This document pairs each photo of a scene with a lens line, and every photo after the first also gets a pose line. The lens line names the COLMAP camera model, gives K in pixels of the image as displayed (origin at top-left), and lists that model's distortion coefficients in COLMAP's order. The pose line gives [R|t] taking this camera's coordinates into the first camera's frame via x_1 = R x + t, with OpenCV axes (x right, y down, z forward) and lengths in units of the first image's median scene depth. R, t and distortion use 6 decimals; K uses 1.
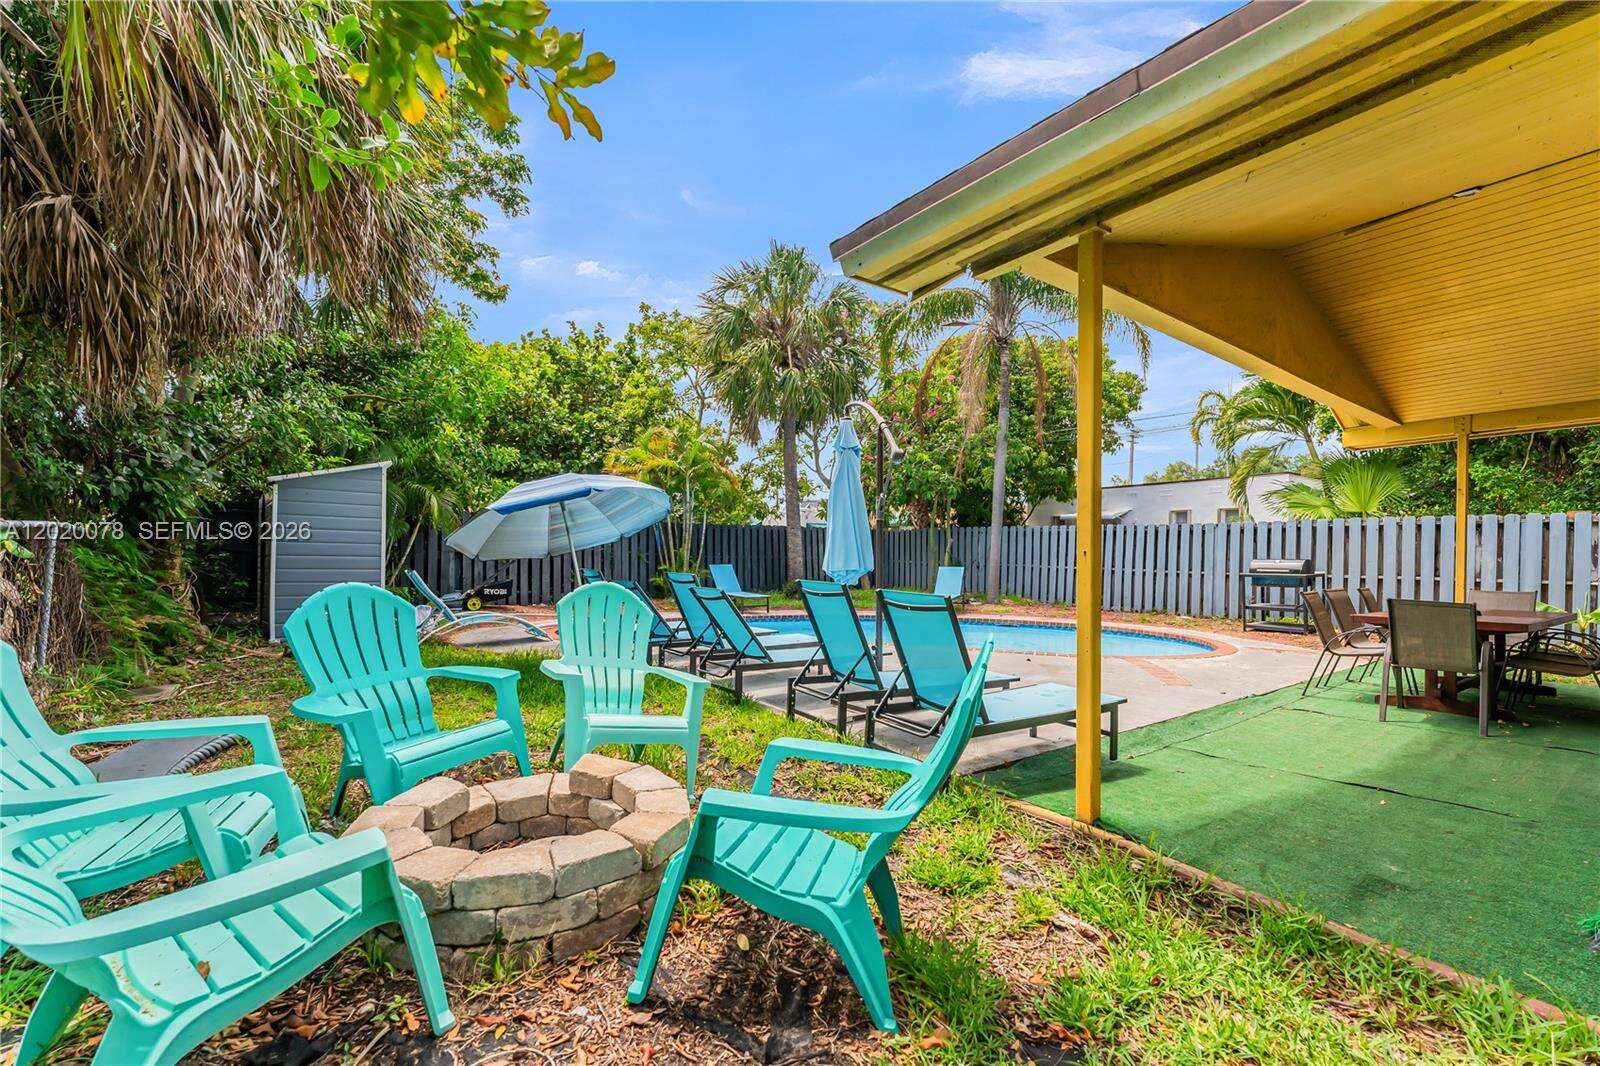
lens RADIAL K [[663.9, 0, 810.7], [0, 663.9, 551.6], [0, 0, 1]] dist [0.005032, -0.000276]
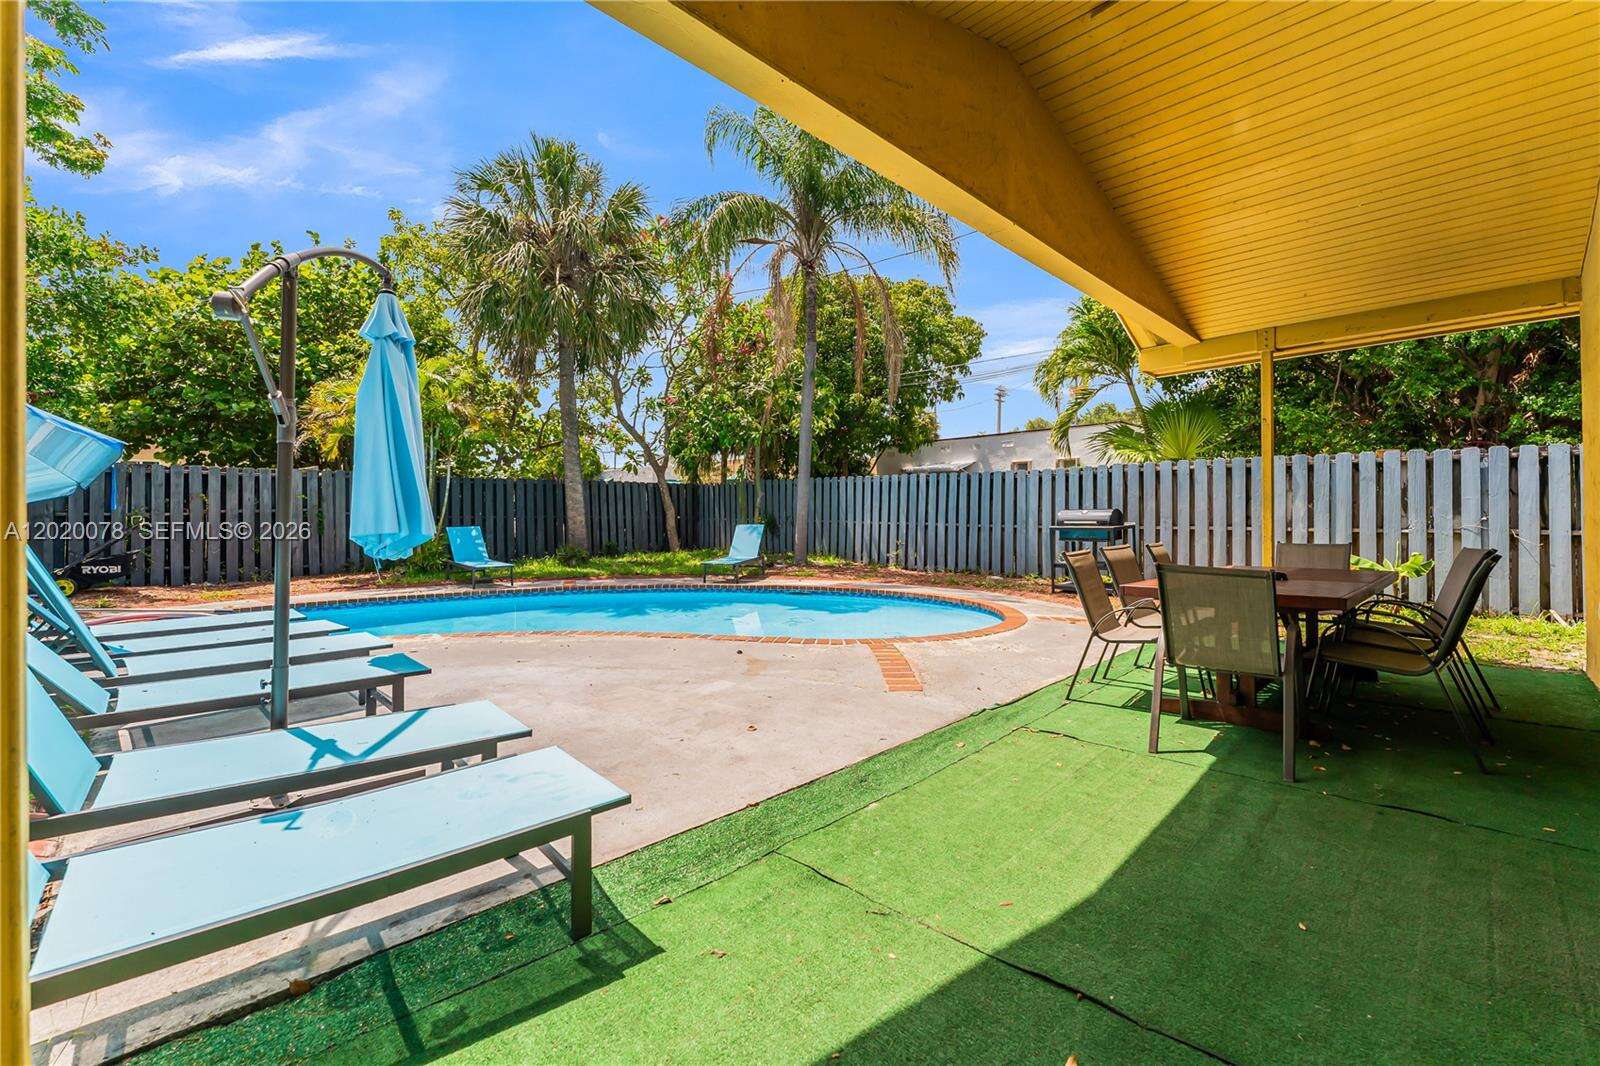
lens RADIAL K [[663.9, 0, 791.7], [0, 663.9, 519.5], [0, 0, 1]] dist [0.005032, -0.000276]
pose [[0.989919, -0.016447, 0.140676, 0.176142], [0.014491, 0.999784, 0.014921, 0.005419], [-0.140891, -0.012732, 0.989943, 0.171648]]
